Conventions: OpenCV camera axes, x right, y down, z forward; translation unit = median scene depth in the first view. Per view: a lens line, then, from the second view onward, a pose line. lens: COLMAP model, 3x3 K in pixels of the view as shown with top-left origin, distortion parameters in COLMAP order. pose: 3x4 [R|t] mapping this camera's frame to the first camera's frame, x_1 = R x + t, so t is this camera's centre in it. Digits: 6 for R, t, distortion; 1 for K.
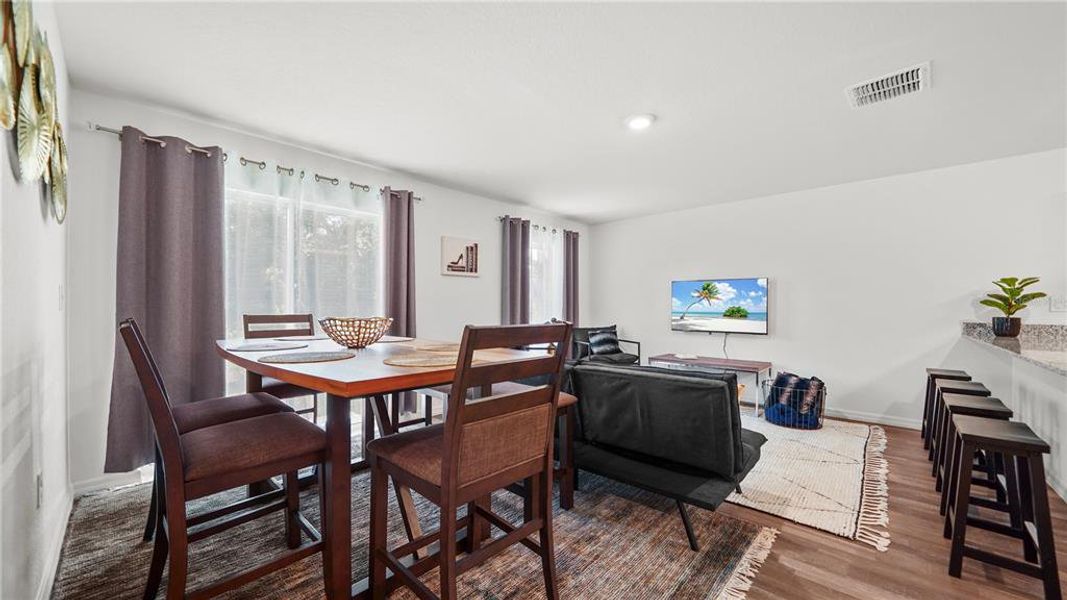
lens RADIAL K [[387.8, 0, 536.0], [0, 387.8, 305.3], [0, 0, 1]] dist [-0.012638, 0.001017]
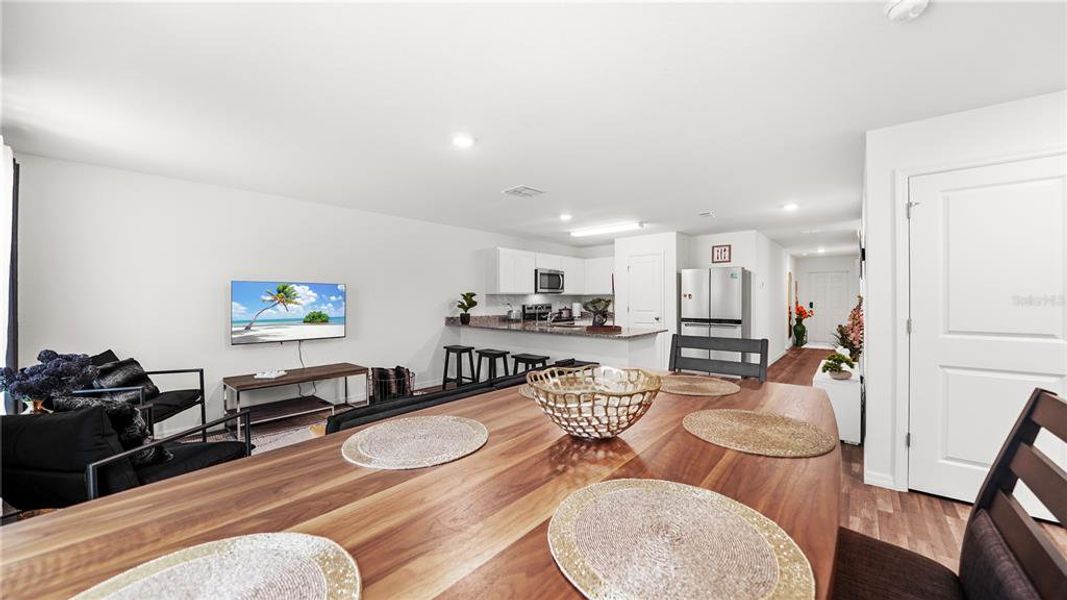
lens RADIAL K [[392.6, 0, 528.8], [0, 392.6, 304.2], [0, 0, 1]] dist [-0.006014, 0.000317]
pose [[-0.031898, -0.016773, 0.999350, -0.644913], [-0.000498, 0.999859, 0.016765, -0.043086], [-0.999491, 0.000037, -0.031902, 0.697753]]
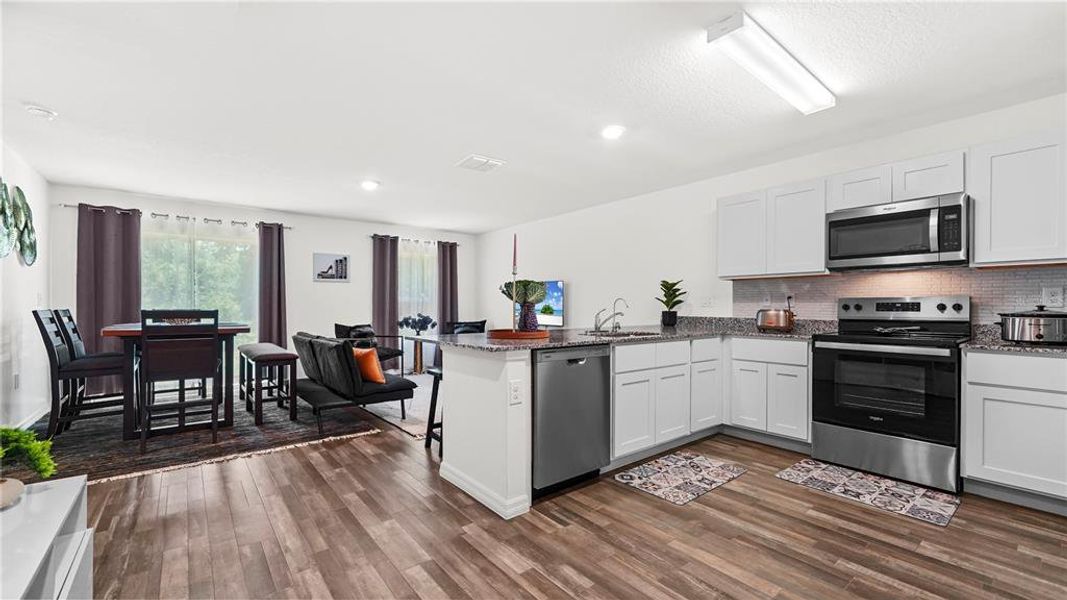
lens RADIAL K [[434.5, 0, 536.4], [0, 434.5, 306.0], [0, 0, 1]] dist [-0.000308, 0.002313]
pose [[0.988838, -0.002228, -0.148977, 0.932050], [0.002583, 0.999994, 0.002187, 0.008452], [0.148971, -0.002547, 0.988838, -0.485474]]
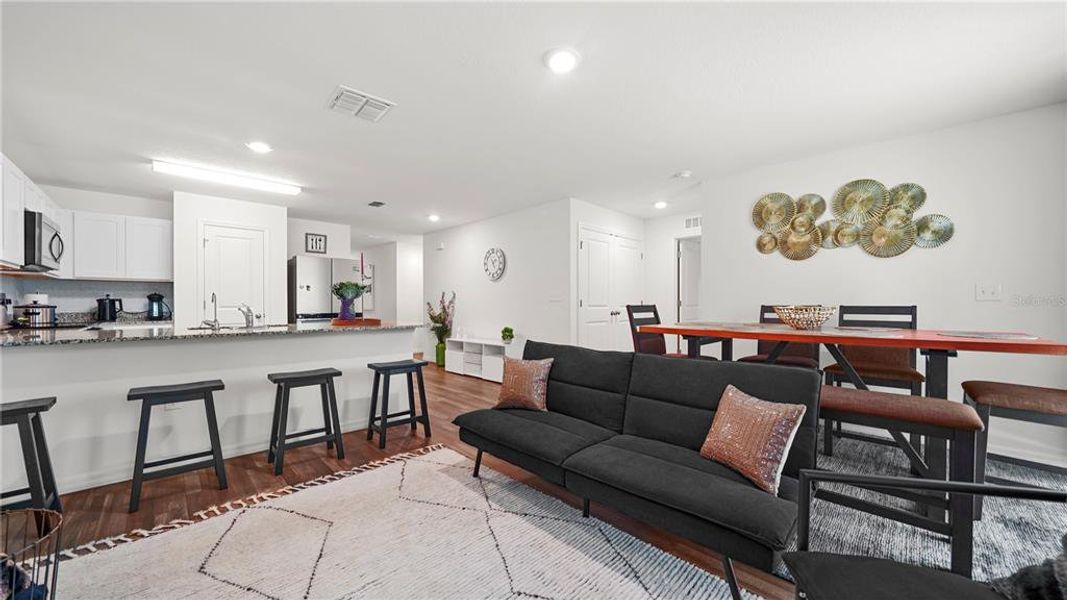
lens RADIAL K [[392.6, 0, 529.6], [0, 392.6, 301.2], [0, 0, 1]] dist [-0.006014, 0.000317]
pose [[-0.999391, -0.003289, 0.034752, 0.283773], [-0.003635, 0.999944, -0.009896, 0.017342], [-0.034718, -0.010016, -0.999347, 1.436660]]
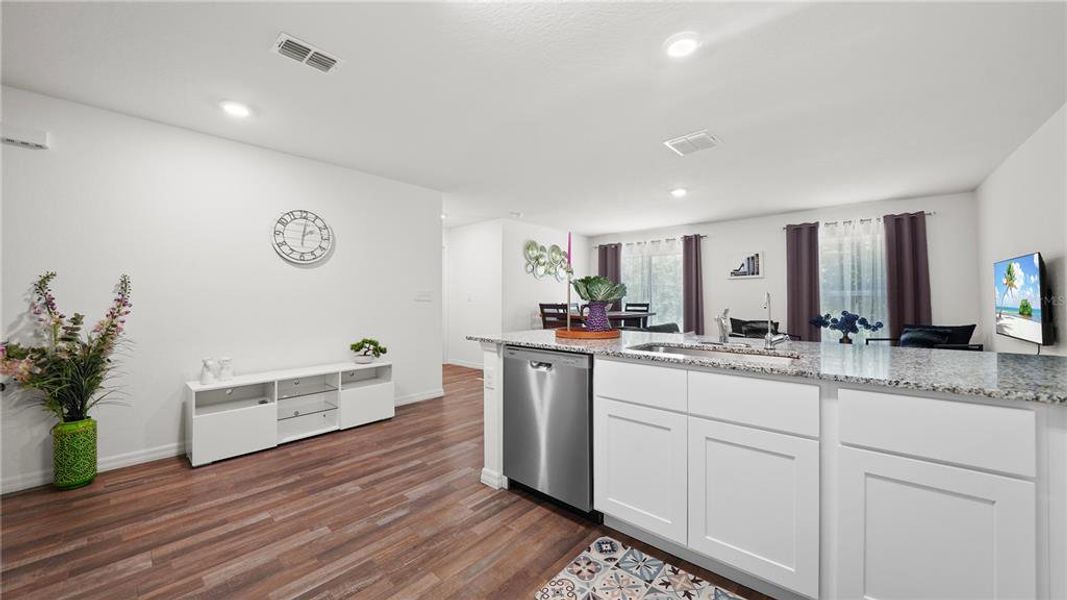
lens RADIAL K [[379.7, 0, 530.6], [0, 379.7, 290.5], [0, 0, 1]] dist [-0.015224, -0.000100]
pose [[0.012242, -0.027368, -0.999550, 1.500954], [0.003913, 0.999619, -0.027322, 0.003399], [0.999917, -0.003577, 0.012345, 0.256459]]
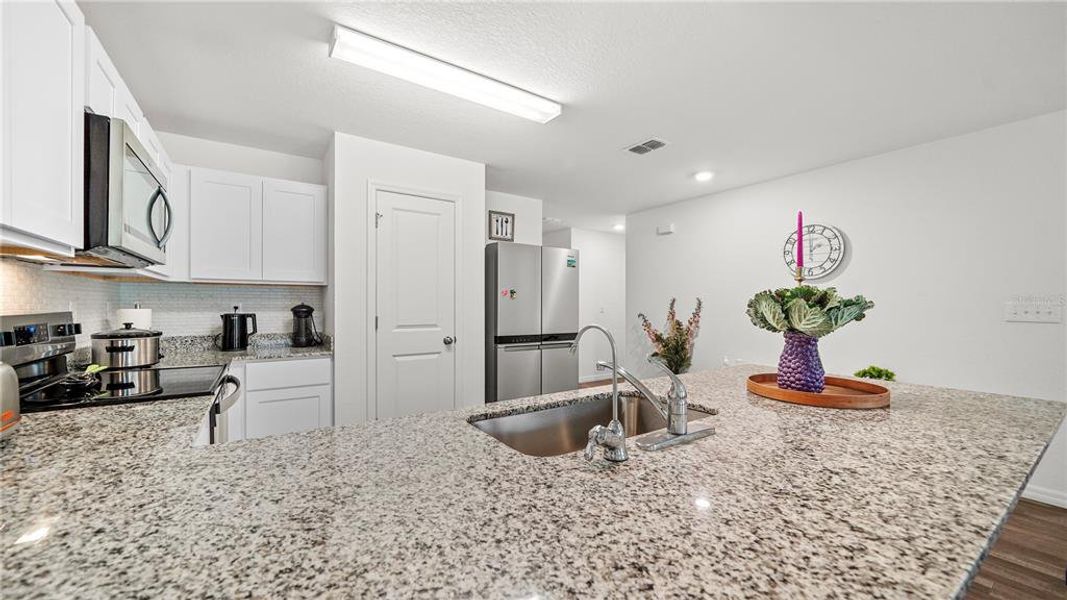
lens RADIAL K [[434.5, 0, 548.2], [0, 434.5, 304.8], [0, 0, 1]] dist [-0.000308, 0.002313]
pose [[-0.978789, -0.007203, 0.204743, 0.928162], [-0.008614, 0.999945, -0.006003, -0.017526], [-0.204689, -0.007639, -0.978797, 0.927175]]
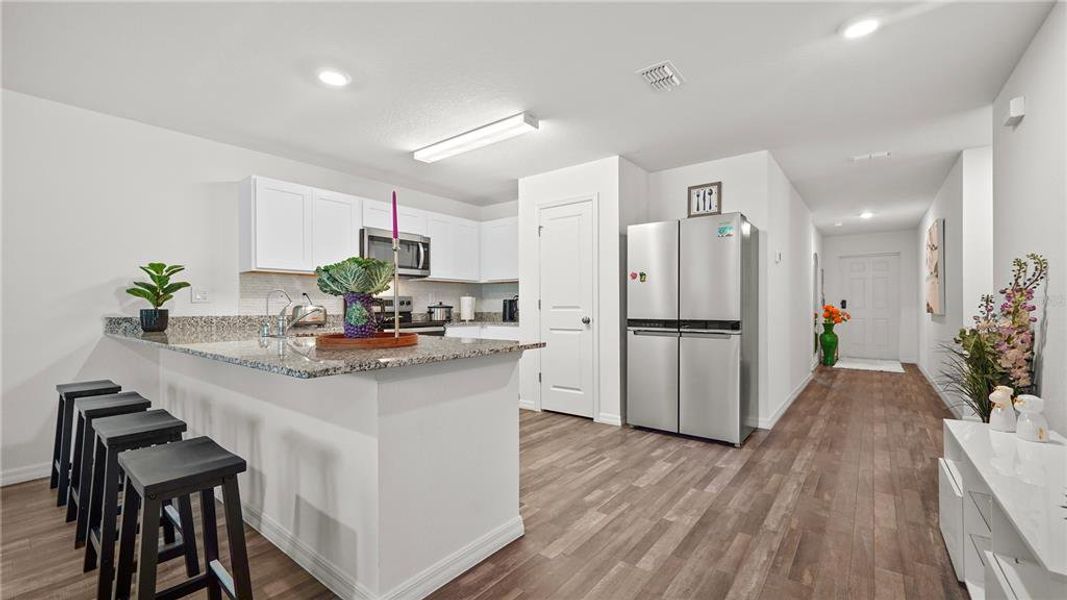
lens RADIAL K [[434.5, 0, 527.2], [0, 434.5, 310.4], [0, 0, 1]] dist [-0.000308, 0.002313]
pose [[-0.066505, -0.013086, 0.997700, 0.181780], [0.000067, 0.999914, 0.013119, 0.019698], [-0.997786, 0.000939, -0.066498, 0.207381]]
